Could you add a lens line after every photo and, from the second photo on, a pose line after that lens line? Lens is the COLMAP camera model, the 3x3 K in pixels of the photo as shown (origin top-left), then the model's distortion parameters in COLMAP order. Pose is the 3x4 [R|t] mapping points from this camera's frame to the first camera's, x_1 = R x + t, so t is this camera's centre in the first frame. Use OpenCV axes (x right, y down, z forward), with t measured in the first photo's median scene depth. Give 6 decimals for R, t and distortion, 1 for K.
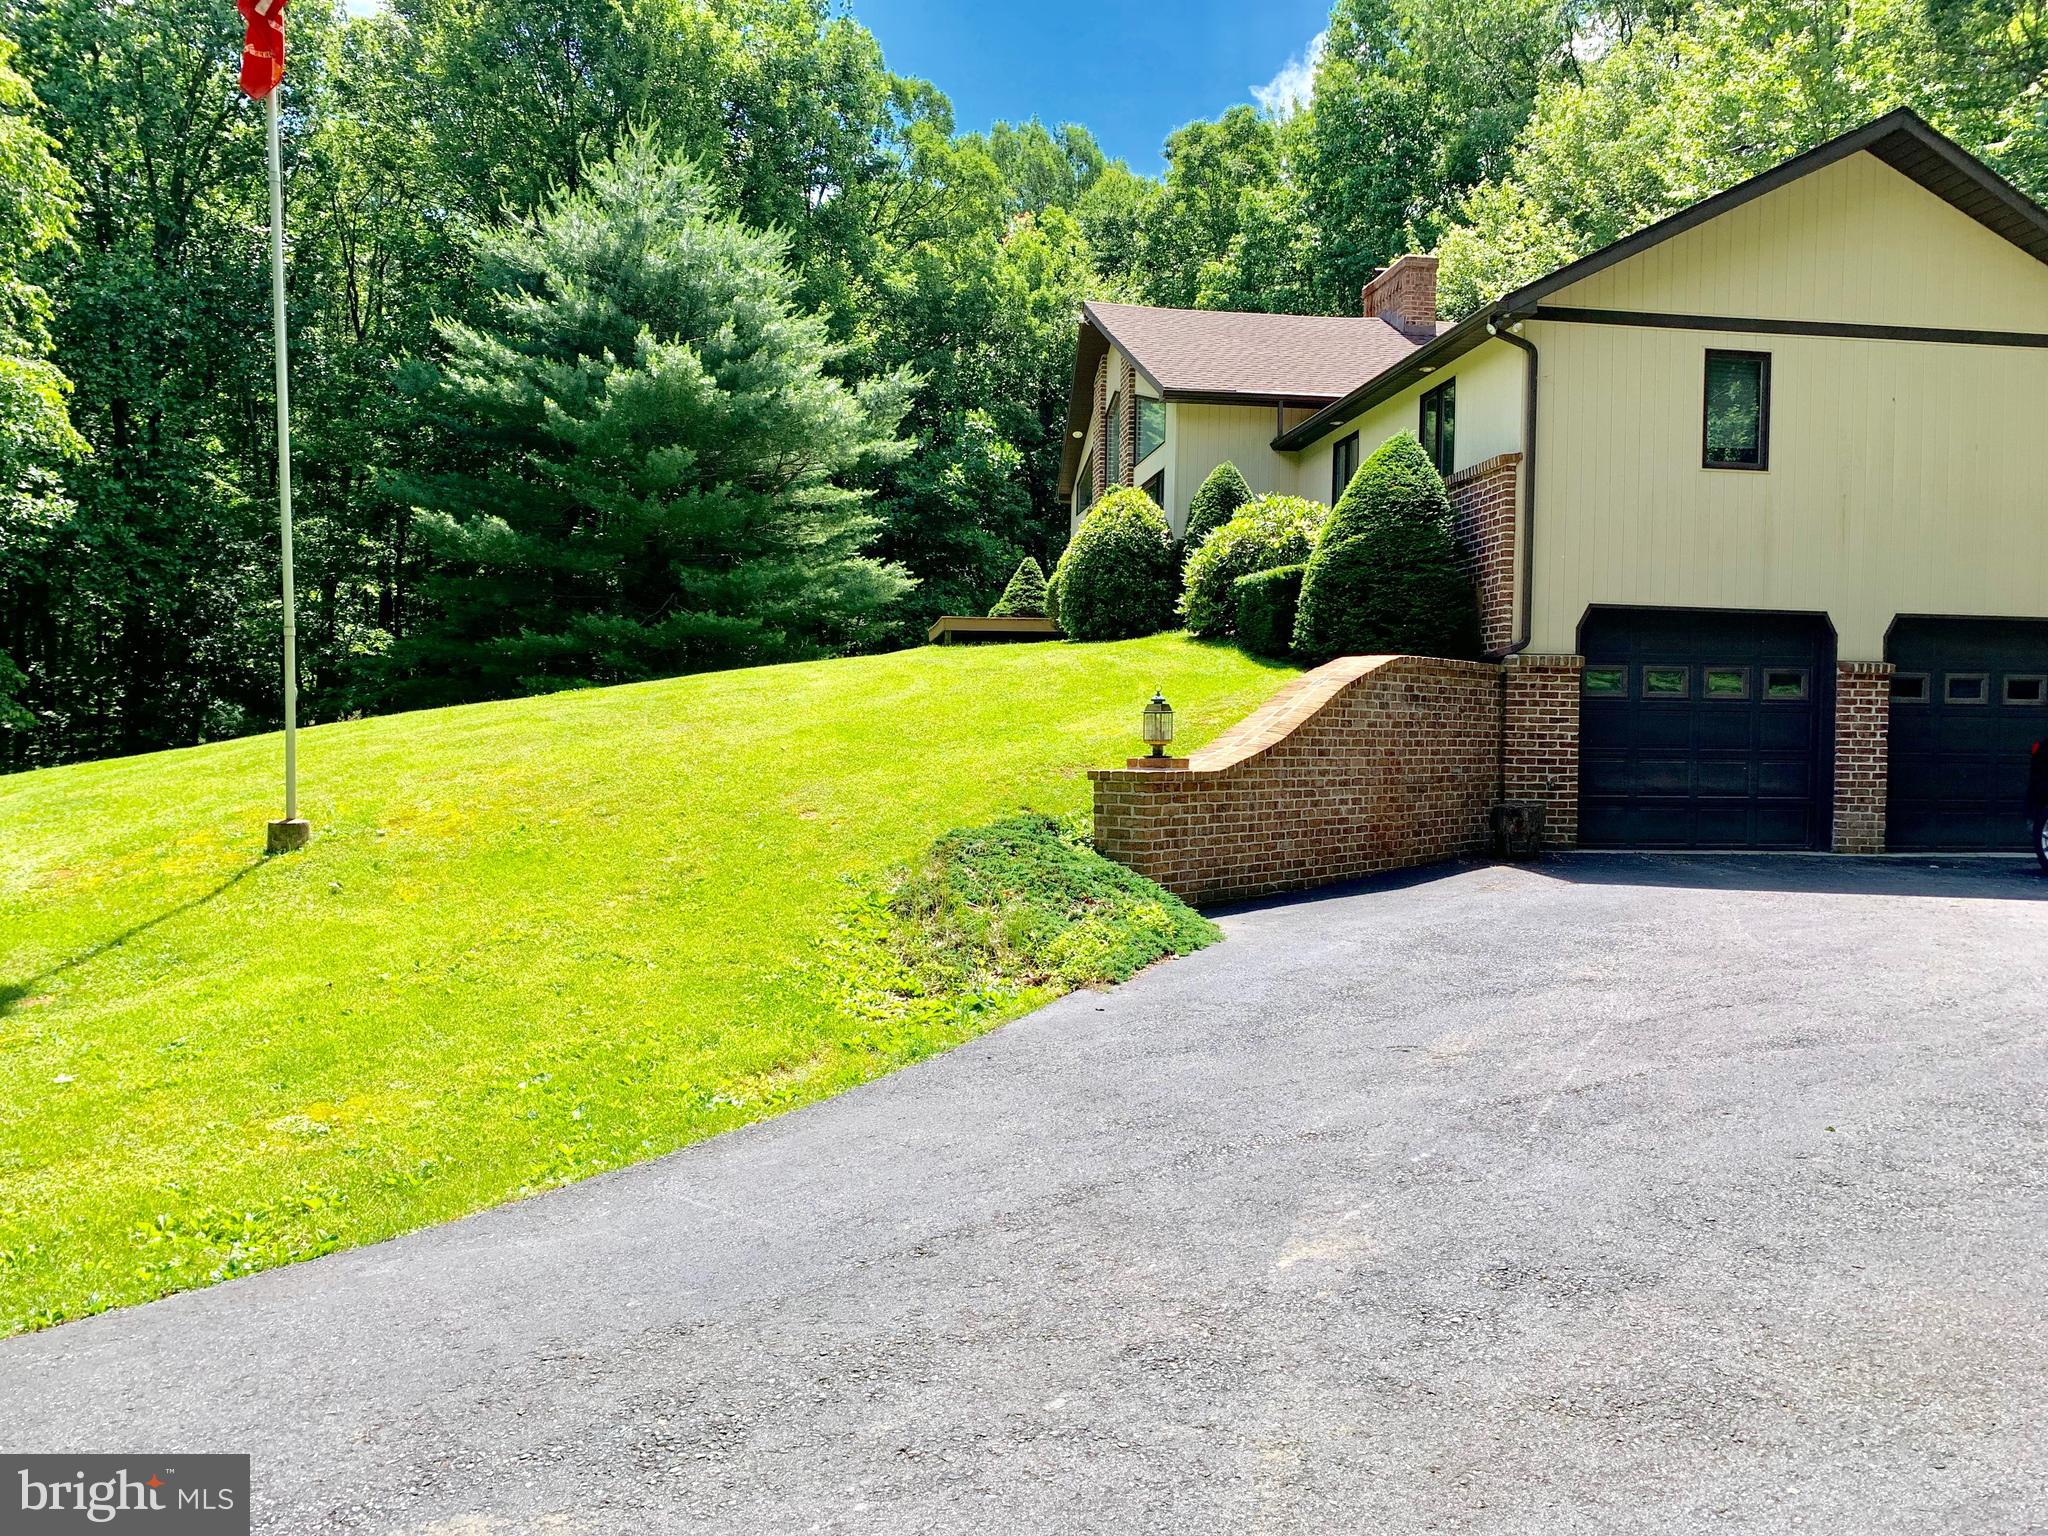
lens RADIAL K [[1550.3, 0, 1027.9], [0, 1550.3, 778.1], [0, 0, 1]] dist [0.039711, -0.052179]
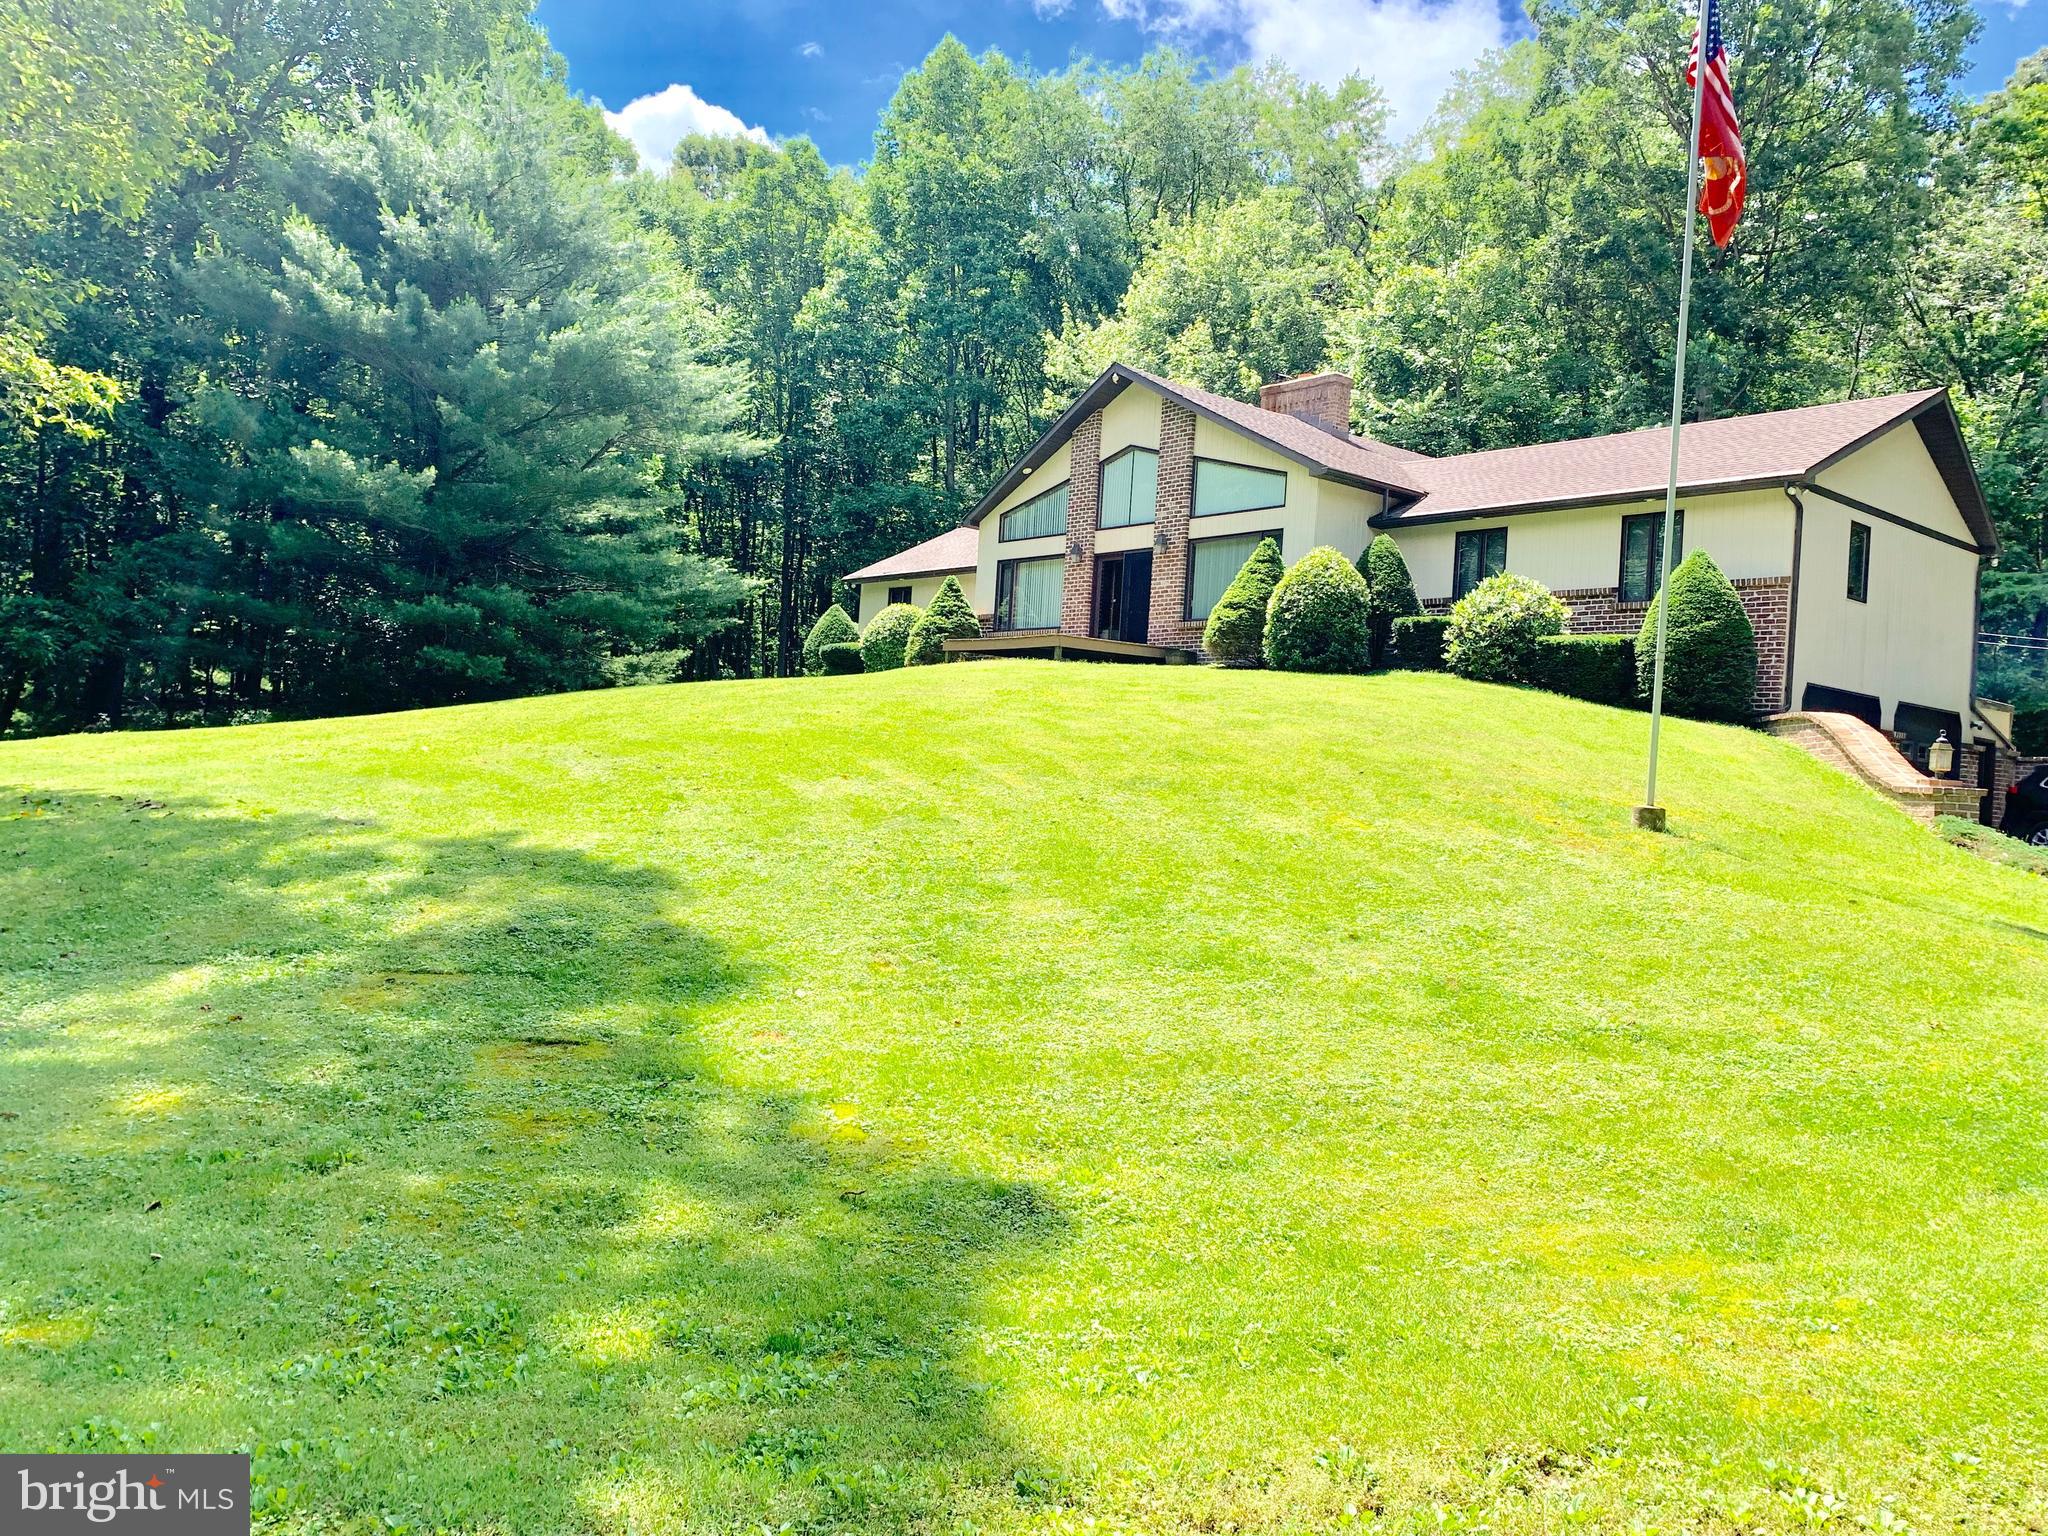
lens RADIAL K [[1550.3, 0, 1022.5], [0, 1550.3, 789.0], [0, 0, 1]] dist [0.039711, -0.052179]
pose [[0.846658, 0.032761, 0.531129, -0.727211], [-0.032194, 0.999428, -0.010326, 0.019956], [-0.531163, -0.008357, 0.847228, 0.093475]]
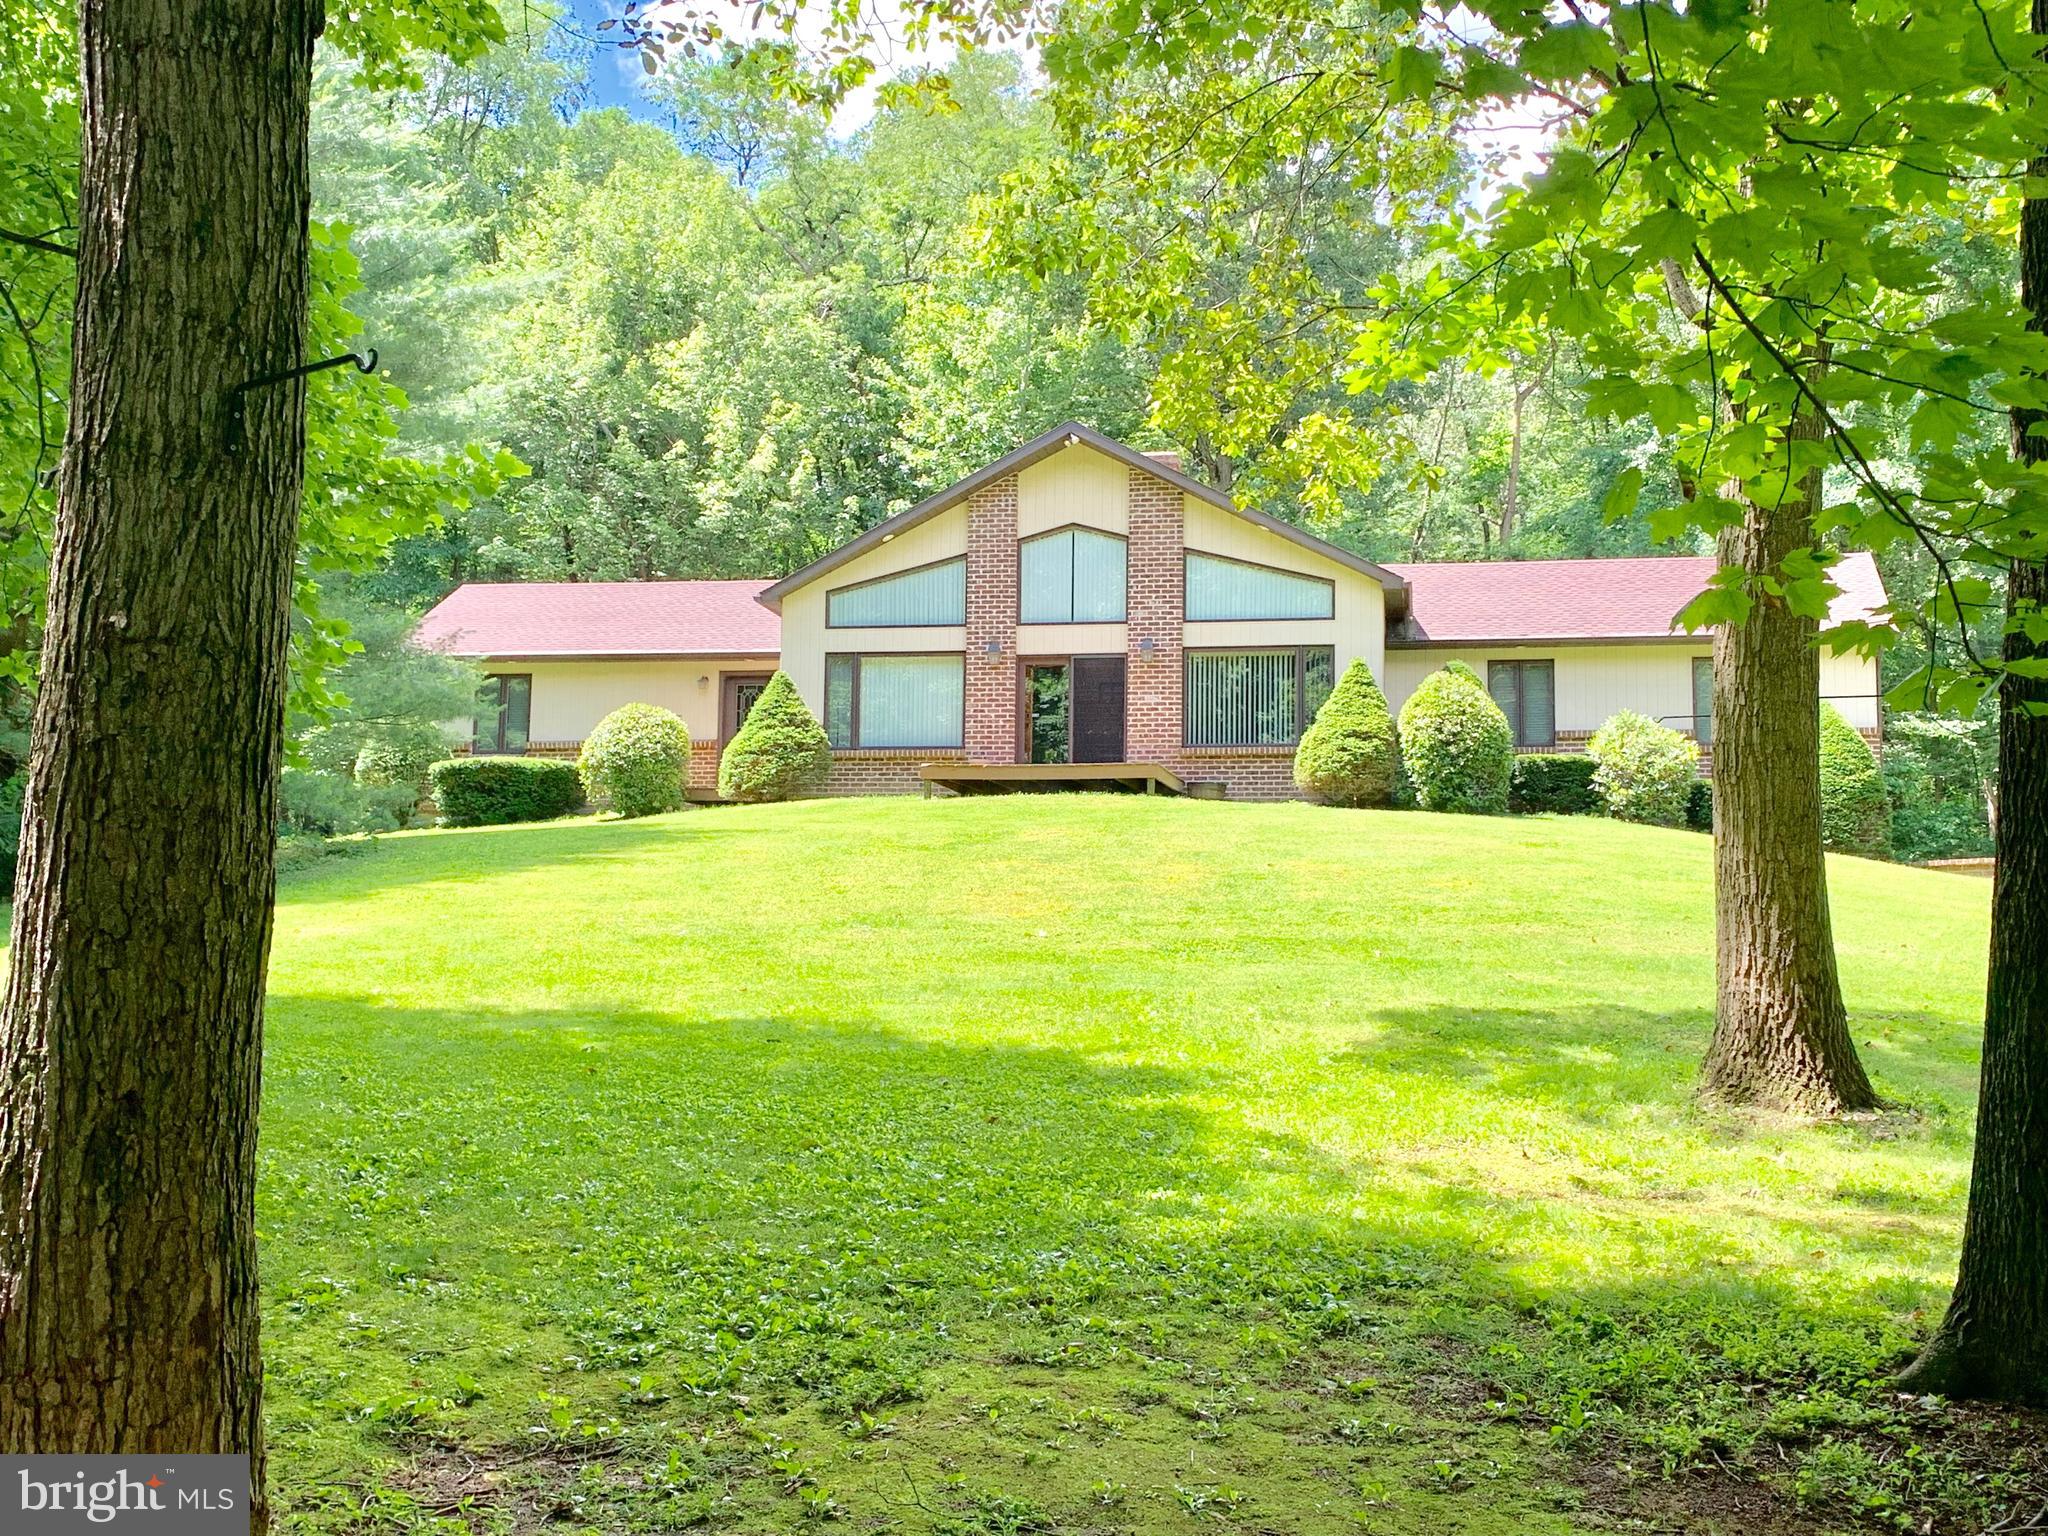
lens RADIAL K [[2186.9, 0, 1027.8], [0, 2186.9, 778.5], [0, 0, 1]] dist [0.028993, 0.000000]
pose [[0.316214, 0.078020, 0.945474, -1.365859], [0.018628, 0.995910, -0.088412, 0.012630], [-0.948505, 0.045569, 0.313467, 0.760004]]
